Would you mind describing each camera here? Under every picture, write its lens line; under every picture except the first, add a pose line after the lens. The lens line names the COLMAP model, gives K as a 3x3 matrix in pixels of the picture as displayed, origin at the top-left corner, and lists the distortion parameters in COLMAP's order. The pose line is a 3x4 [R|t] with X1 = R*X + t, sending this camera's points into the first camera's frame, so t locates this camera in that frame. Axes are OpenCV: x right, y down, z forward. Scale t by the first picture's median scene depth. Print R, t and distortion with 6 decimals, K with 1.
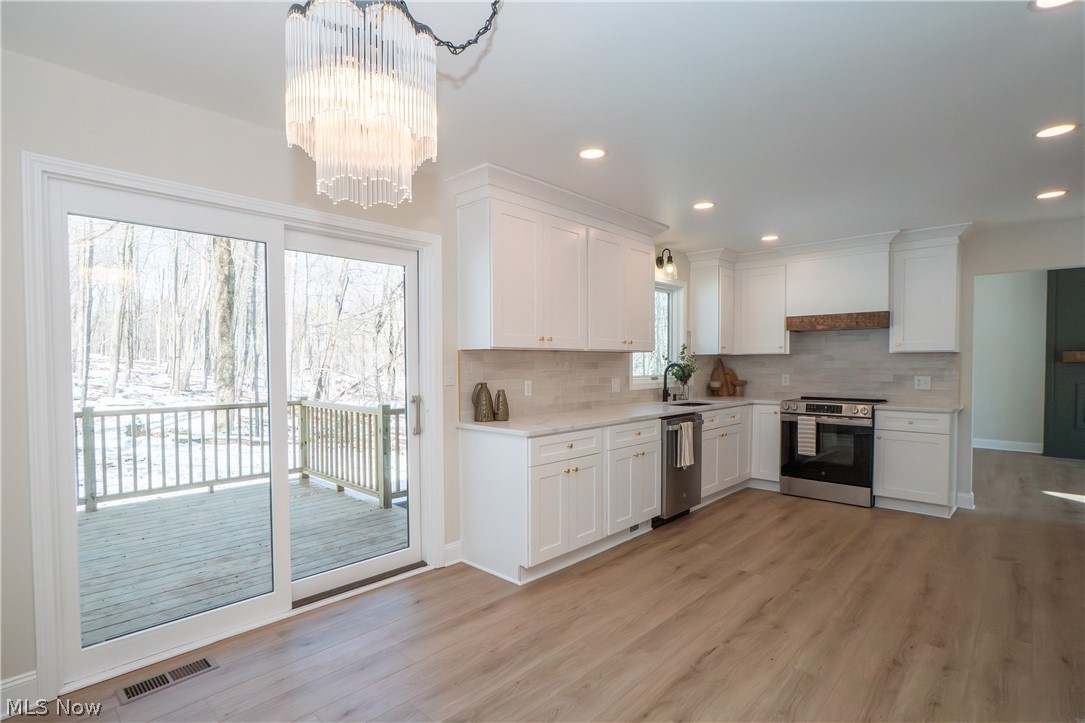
lens RADIAL K [[520.9, 0, 538.0], [0, 520.9, 378.7], [0, 0, 1]] dist [-0.011595, 0.000578]
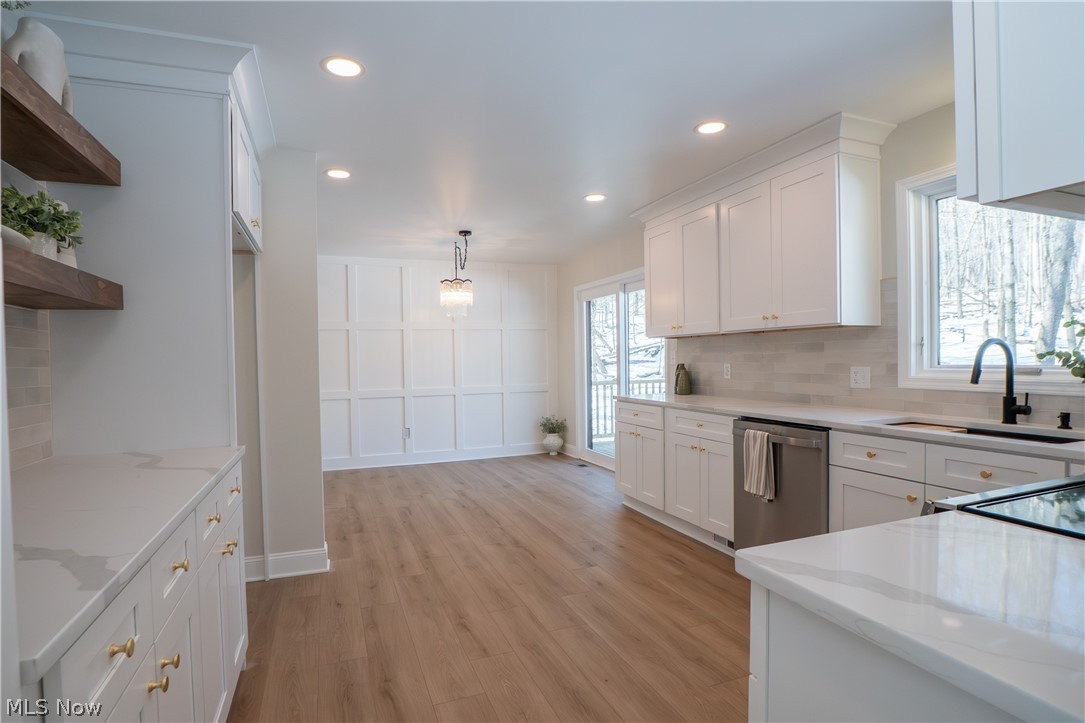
lens RADIAL K [[550.3, 0, 533.6], [0, 550.3, 362.7], [0, 0, 1]] dist [-0.021936, 0.000042]
pose [[-0.426860, 0.018705, -0.904124, 0.923615], [-0.011262, 0.999599, 0.025998, -0.017782], [0.904248, 0.021279, -0.426477, 0.909824]]
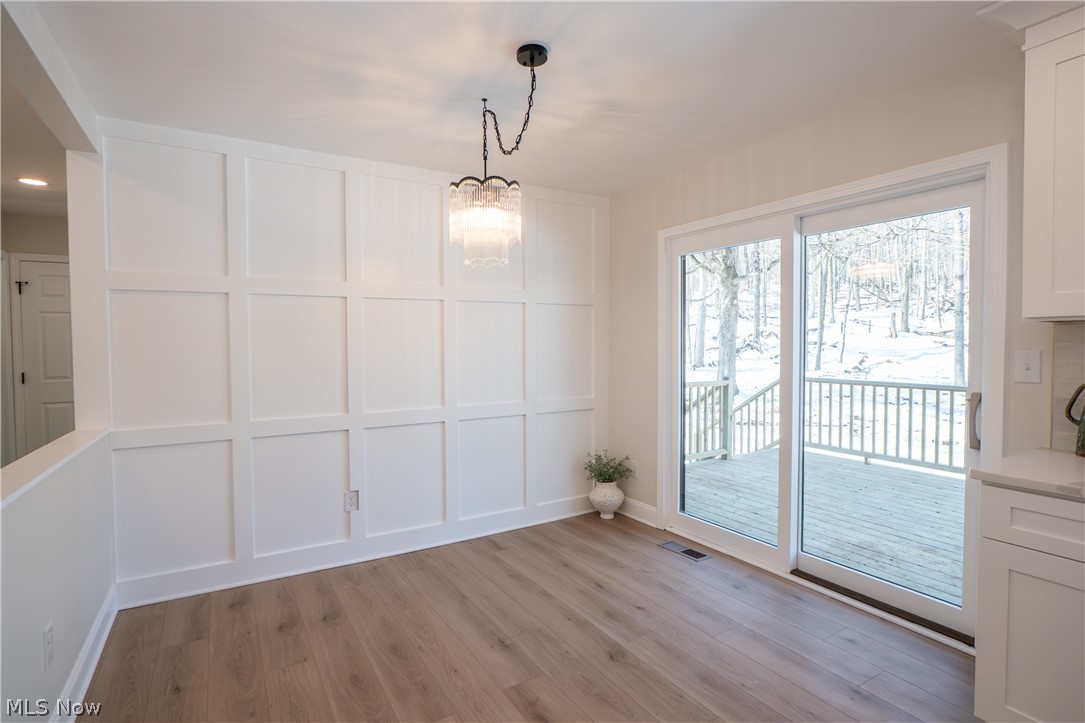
lens RADIAL K [[531.0, 0, 530.2], [0, 531.0, 356.5], [0, 0, 1]] dist [0.034767, -0.054739]
pose [[-0.266967, 0.031679, -0.963185, 0.398382], [-0.026050, 0.998857, 0.040073, -0.018309], [0.963354, 0.035789, -0.265836, 0.422510]]
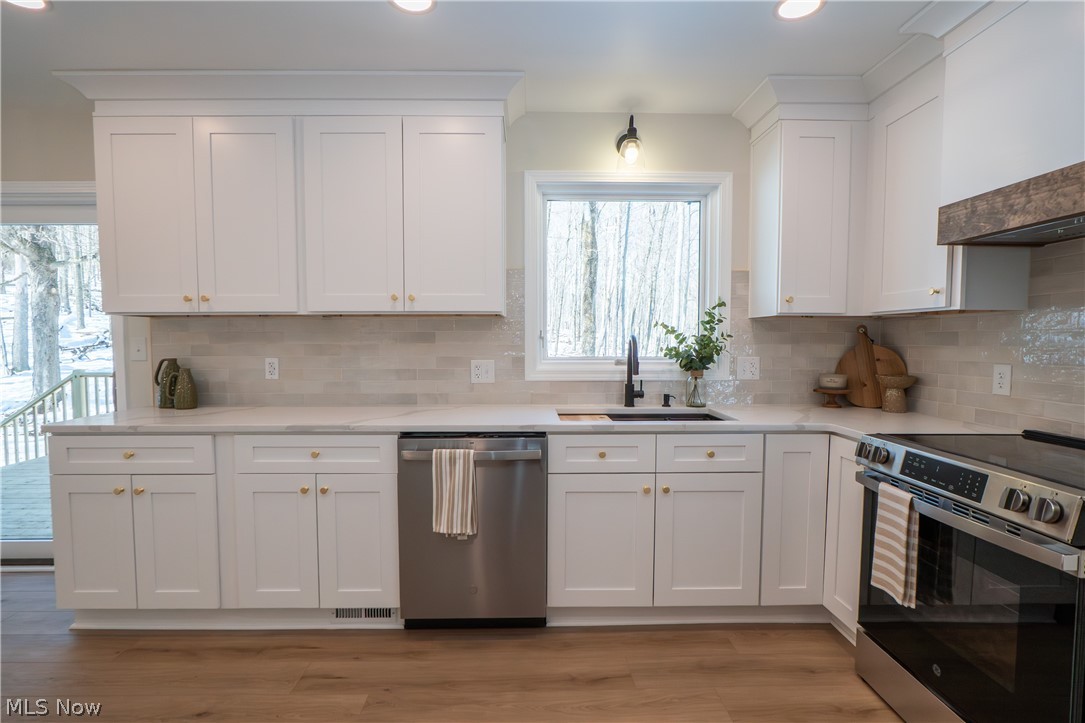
lens RADIAL K [[529.3, 0, 532.0], [0, 529.3, 367.1], [0, 0, 1]] dist [-0.010523, 0.000668]
pose [[0.703269, 0.042240, -0.709668, 0.613813], [-0.024629, 0.999082, 0.035058, -0.014438], [0.710498, -0.007177, 0.703663, 0.603858]]
